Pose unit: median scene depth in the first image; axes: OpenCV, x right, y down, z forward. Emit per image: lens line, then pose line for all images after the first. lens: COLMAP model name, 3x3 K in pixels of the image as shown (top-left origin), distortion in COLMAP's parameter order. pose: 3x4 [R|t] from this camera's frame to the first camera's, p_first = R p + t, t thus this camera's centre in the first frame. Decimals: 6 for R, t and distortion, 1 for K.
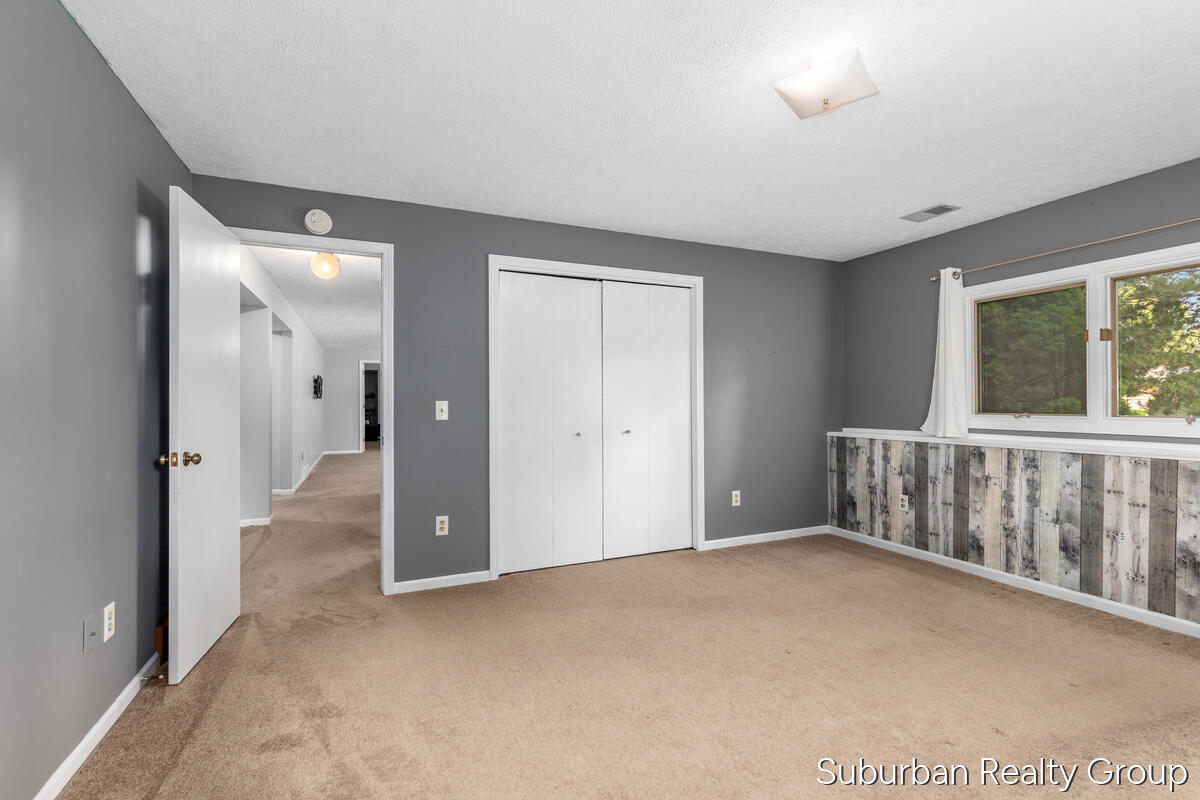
lens RADIAL K [[544.2, 0, 592.8], [0, 544.2, 398.4], [0, 0, 1]] dist [0.003940, -0.000694]
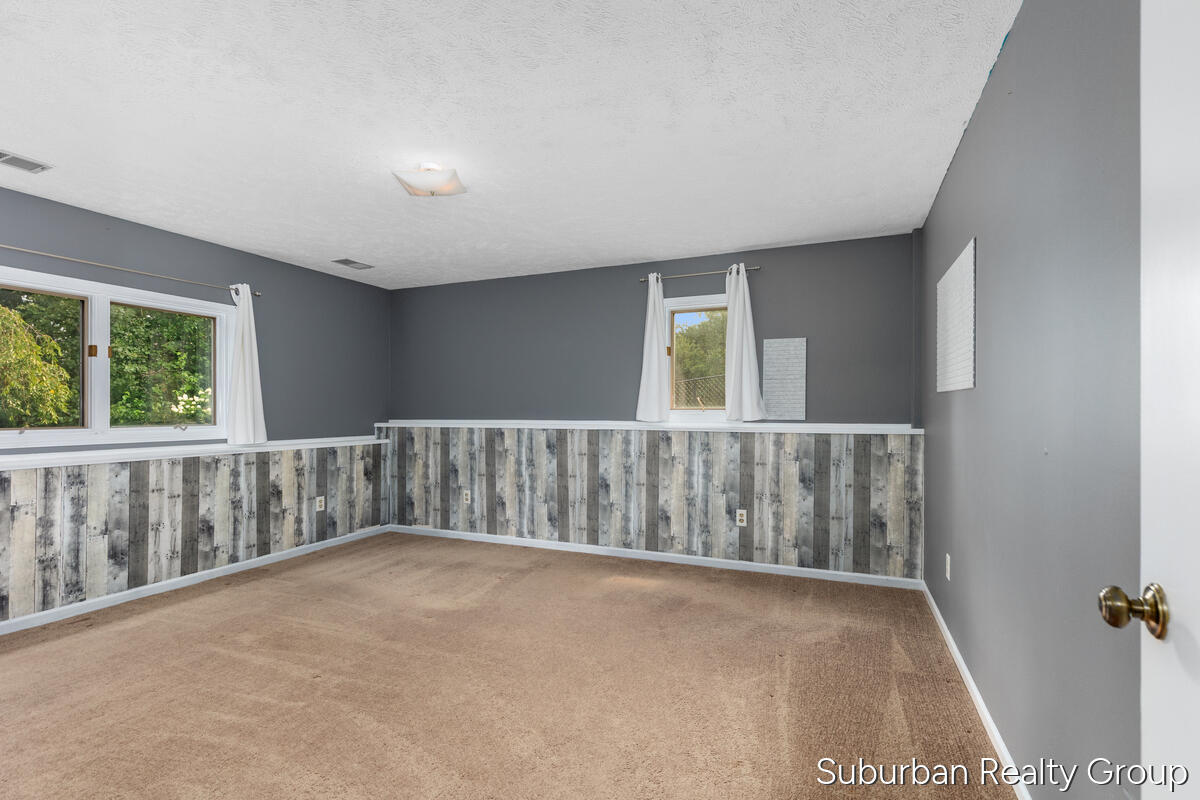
lens RADIAL K [[544.2, 0, 597.3], [0, 544.2, 408.7], [0, 0, 1]] dist [0.003940, -0.000694]
pose [[-0.683123, 0.001149, 0.730303, -0.529253], [-0.007404, 0.999936, -0.008499, -0.002346], [-0.730266, -0.011213, -0.683071, 1.052498]]
